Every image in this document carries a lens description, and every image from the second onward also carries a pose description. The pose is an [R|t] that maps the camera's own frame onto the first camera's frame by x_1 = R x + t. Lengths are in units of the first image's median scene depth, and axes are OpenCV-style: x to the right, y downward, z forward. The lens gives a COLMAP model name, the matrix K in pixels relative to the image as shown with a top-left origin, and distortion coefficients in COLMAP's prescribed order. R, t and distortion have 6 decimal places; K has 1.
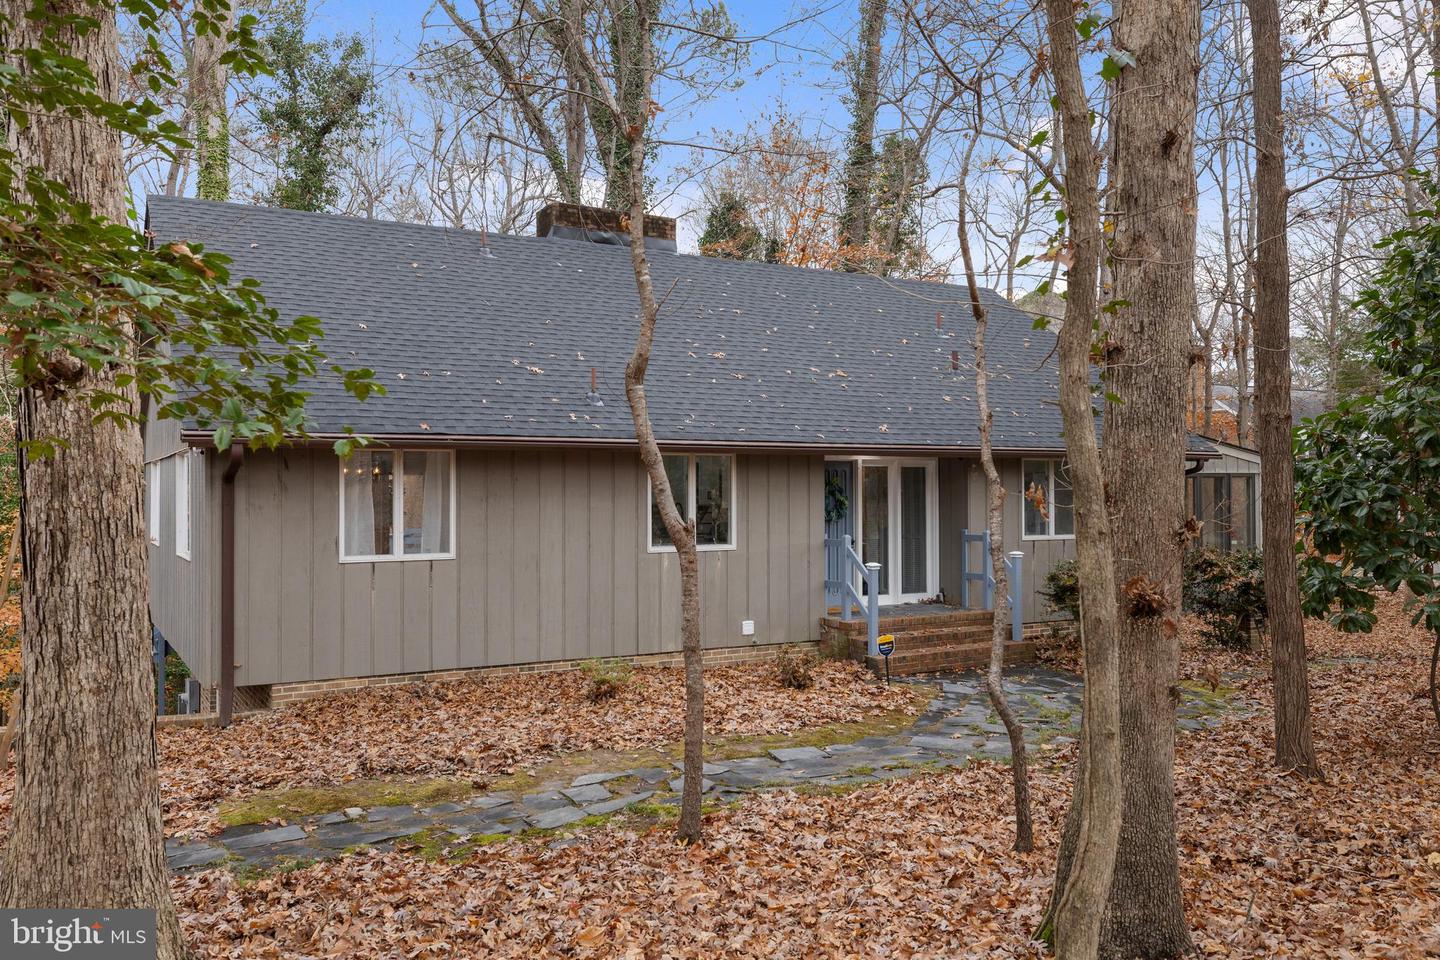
lens RADIAL K [[1130.1, 0, 720.0], [0, 1130.1, 480.0], [0, 0, 1]] dist [-0.000419, 0.000123]
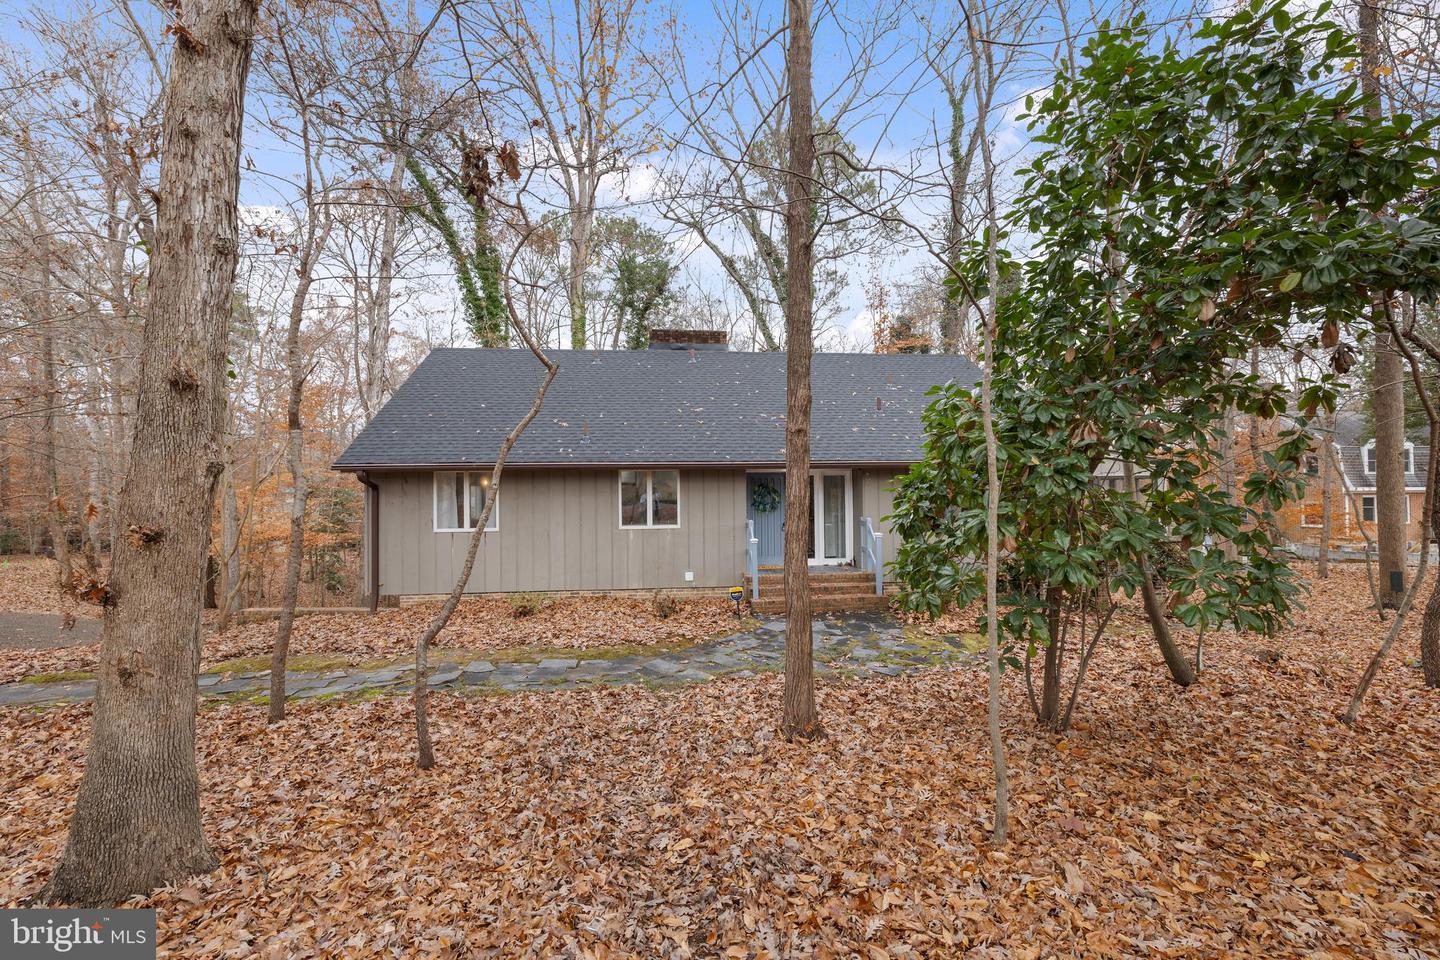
lens RADIAL K [[603.0, 0, 720.0], [0, 603.0, 480.0], [0, 0, 1]] dist [0.000402, 0.000862]
pose [[0.913748, -0.014278, -0.406030, 0.423356], [0.010901, 0.999884, -0.010627, 0.001757], [0.406134, 0.005284, 0.913798, 0.229491]]
